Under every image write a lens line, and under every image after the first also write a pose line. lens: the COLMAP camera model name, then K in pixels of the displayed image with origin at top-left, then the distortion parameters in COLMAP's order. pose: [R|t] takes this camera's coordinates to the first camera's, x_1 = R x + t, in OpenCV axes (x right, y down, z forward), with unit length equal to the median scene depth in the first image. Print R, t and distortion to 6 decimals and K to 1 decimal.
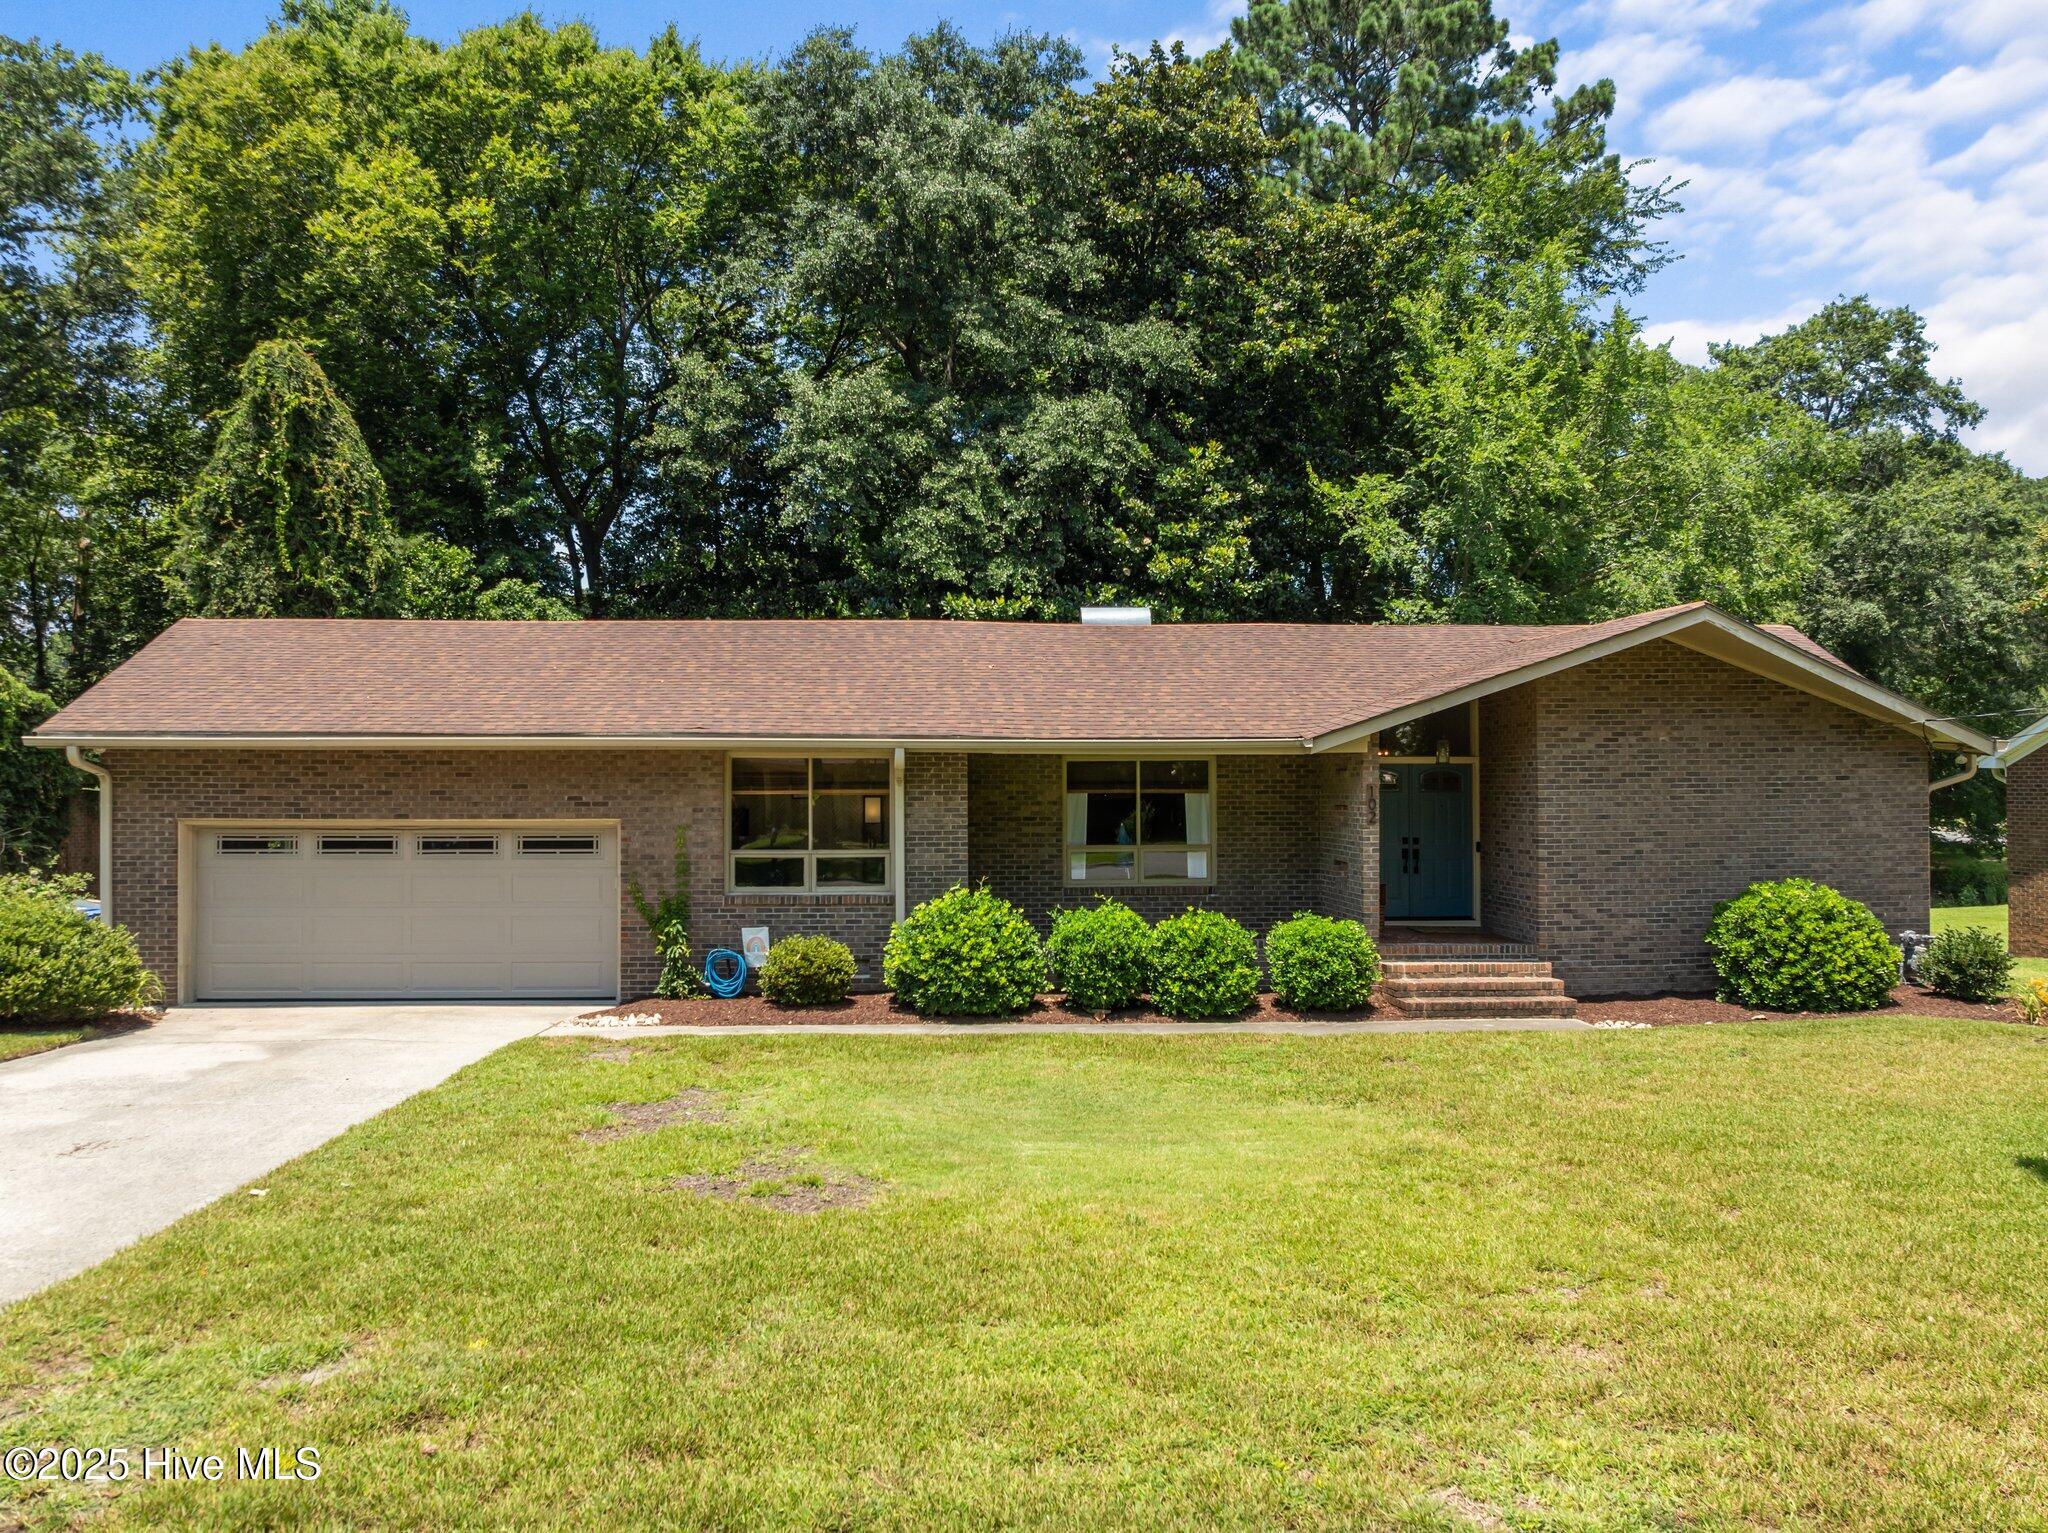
lens RADIAL K [[1465.4, 0, 1019.8], [0, 1465.4, 768.3], [0, 0, 1]] dist [-0.036632, 0.000350]
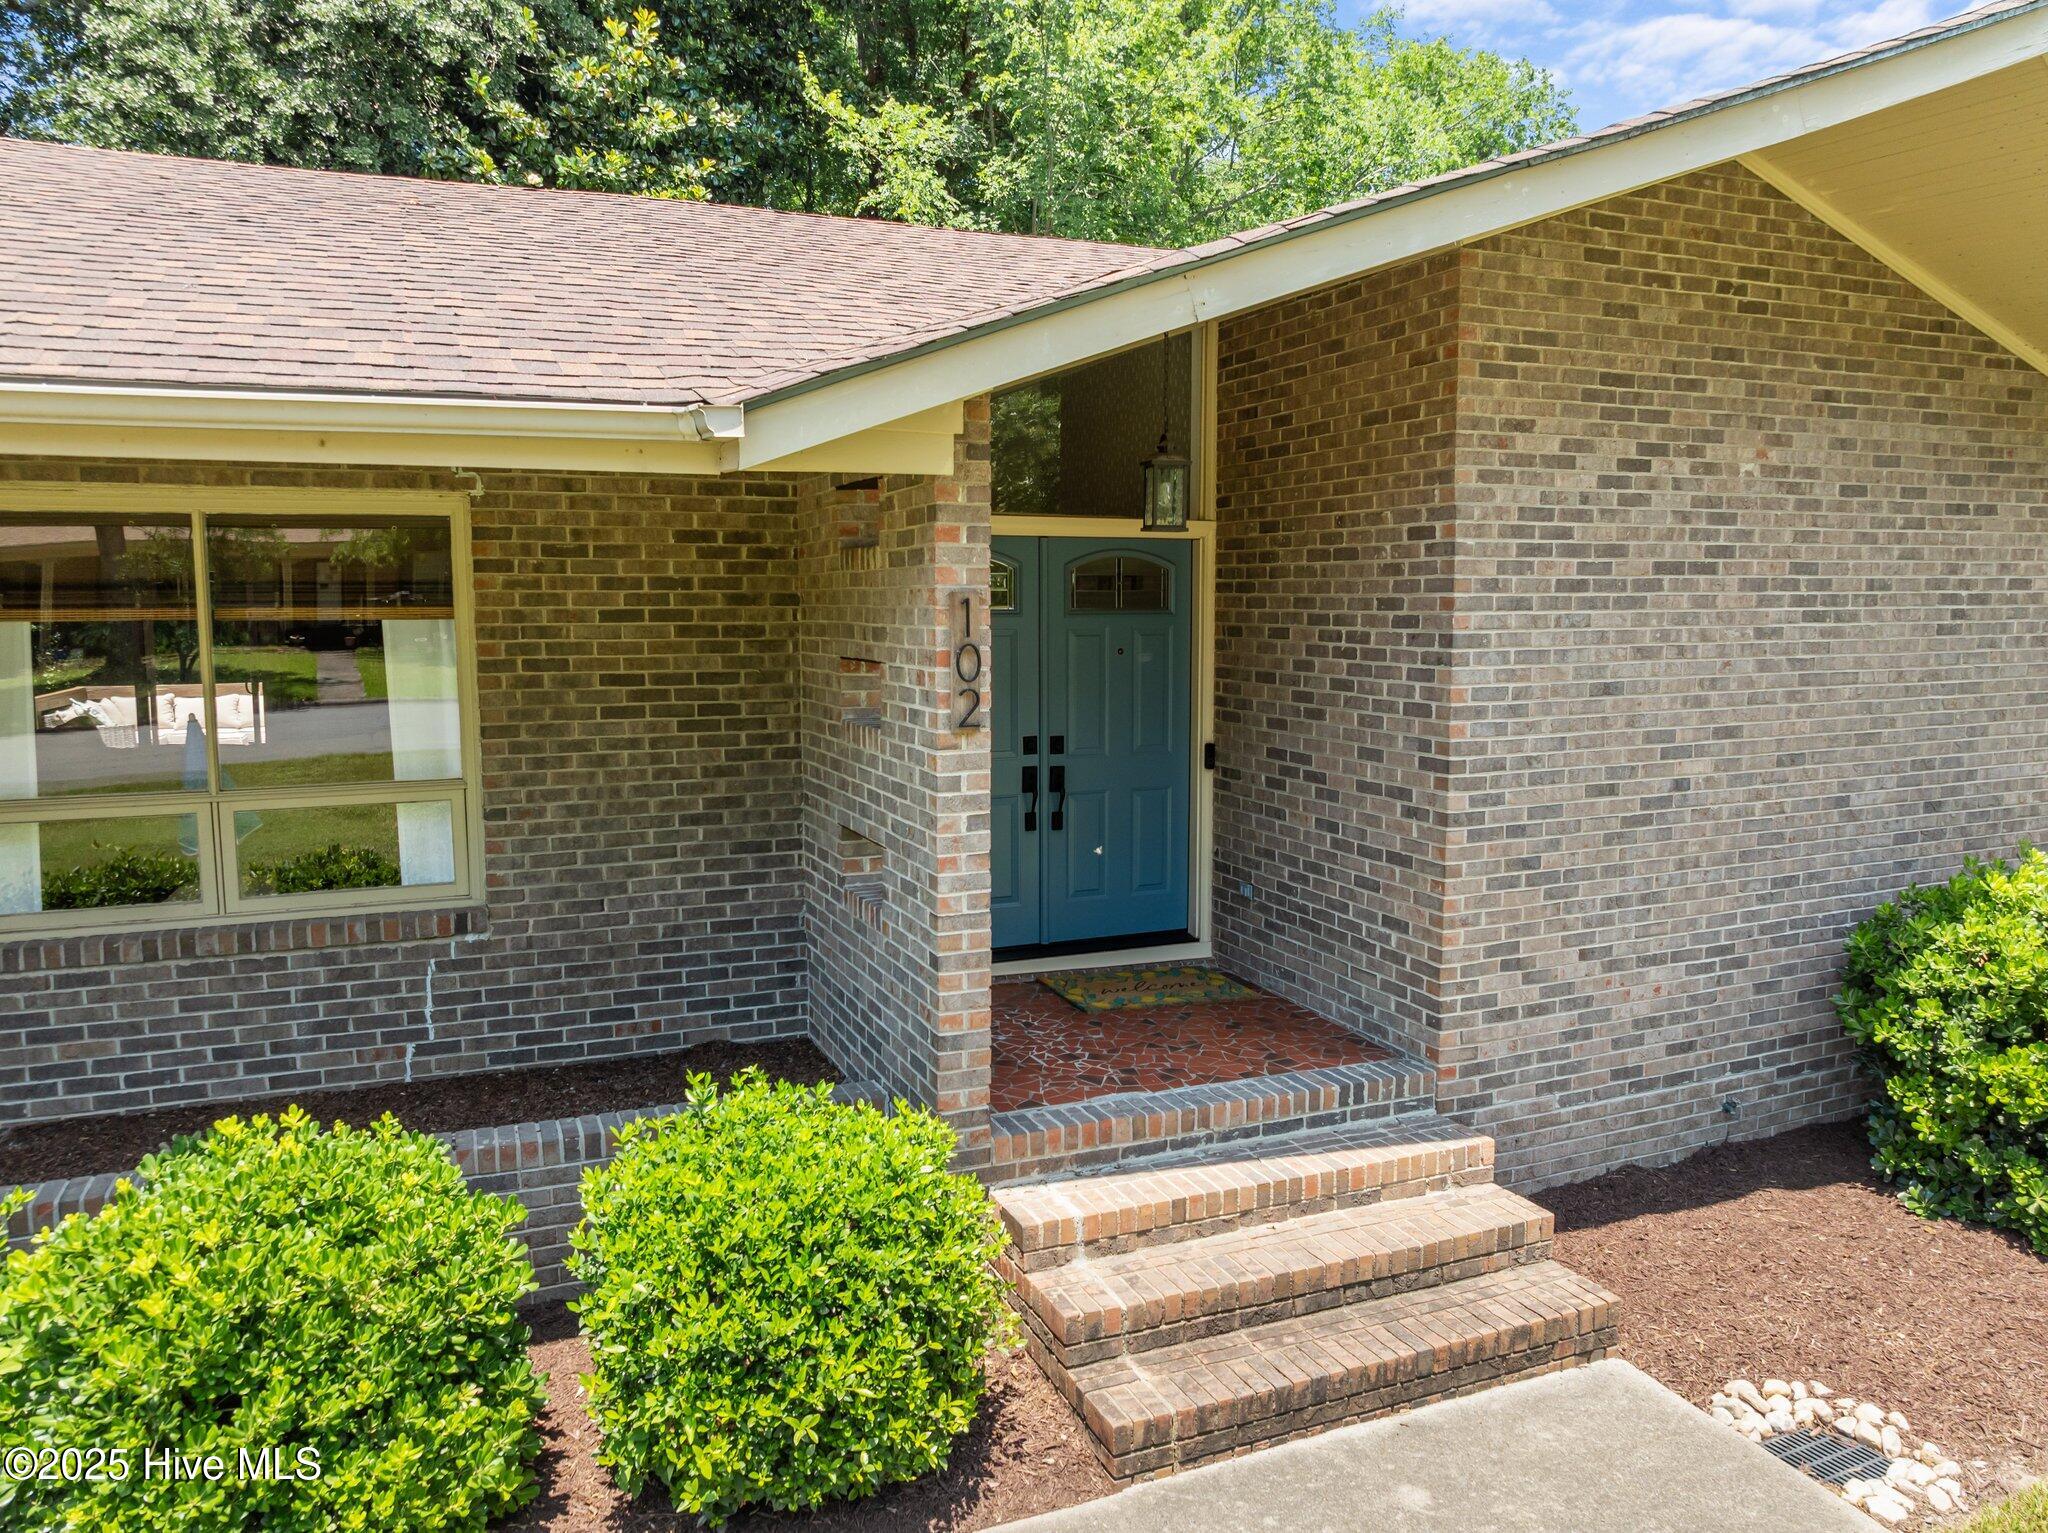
lens RADIAL K [[1465.4, 0, 1024.1], [0, 1465.4, 762.4], [0, 0, 1]] dist [-0.036632, 0.000350]
pose [[0.946613, -0.034529, 0.320517, 0.146127], [-0.006279, 0.992084, 0.125421, 0.007341], [-0.322310, -0.120738, 0.938903, 0.666155]]
